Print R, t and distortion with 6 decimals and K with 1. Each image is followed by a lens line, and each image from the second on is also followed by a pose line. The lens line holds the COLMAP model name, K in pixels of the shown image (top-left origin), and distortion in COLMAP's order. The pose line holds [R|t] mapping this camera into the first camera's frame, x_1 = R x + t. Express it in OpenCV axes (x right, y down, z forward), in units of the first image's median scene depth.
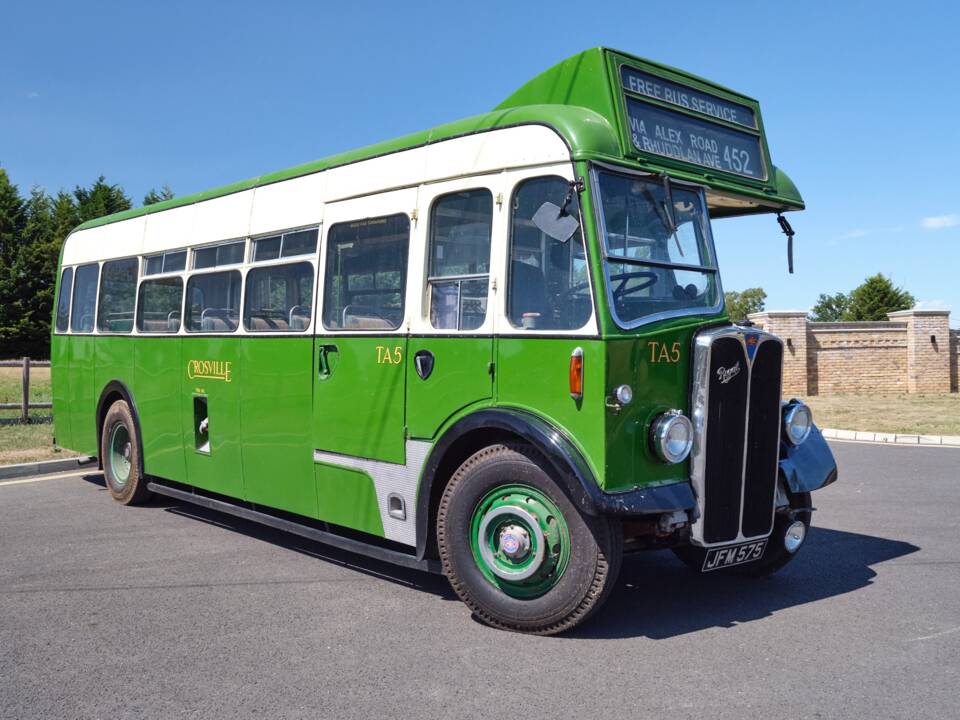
lens RADIAL K [[957.1, 0, 481.0], [0, 957.1, 353.8], [0, 0, 1]] dist [-0.010756, 0.003262]
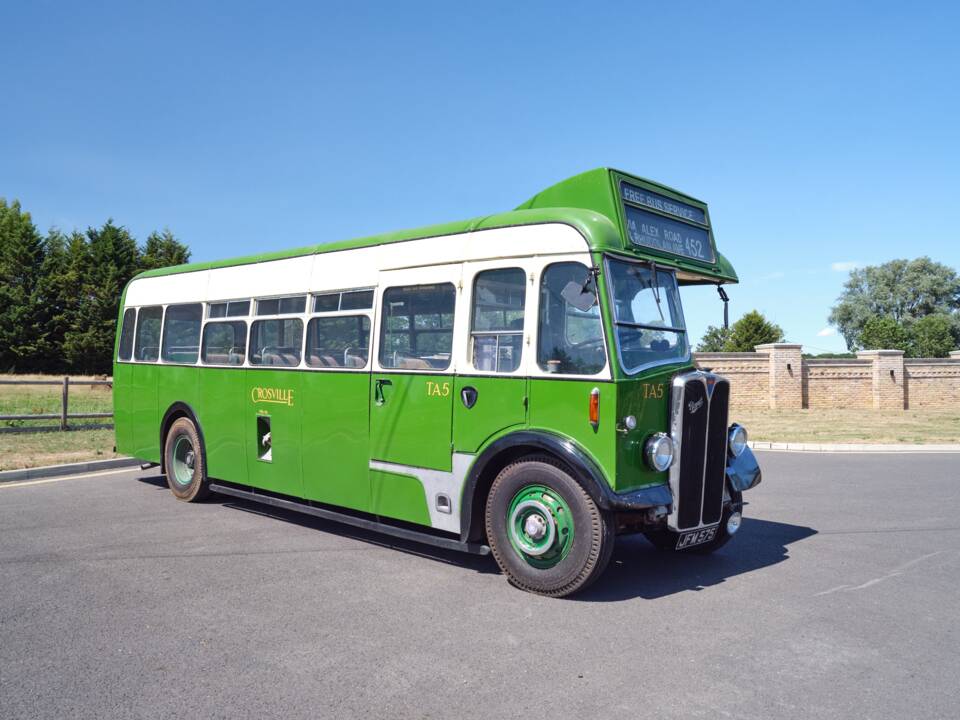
lens RADIAL K [[797.3, 0, 478.6], [0, 797.3, 365.6], [0, 0, 1]] dist [-0.000945, 0.002315]
pose [[0.996309, 0.009174, 0.085347, -0.137877], [-0.008550, 0.999934, -0.007678, -0.023754], [-0.085412, 0.006920, 0.996322, -0.110318]]
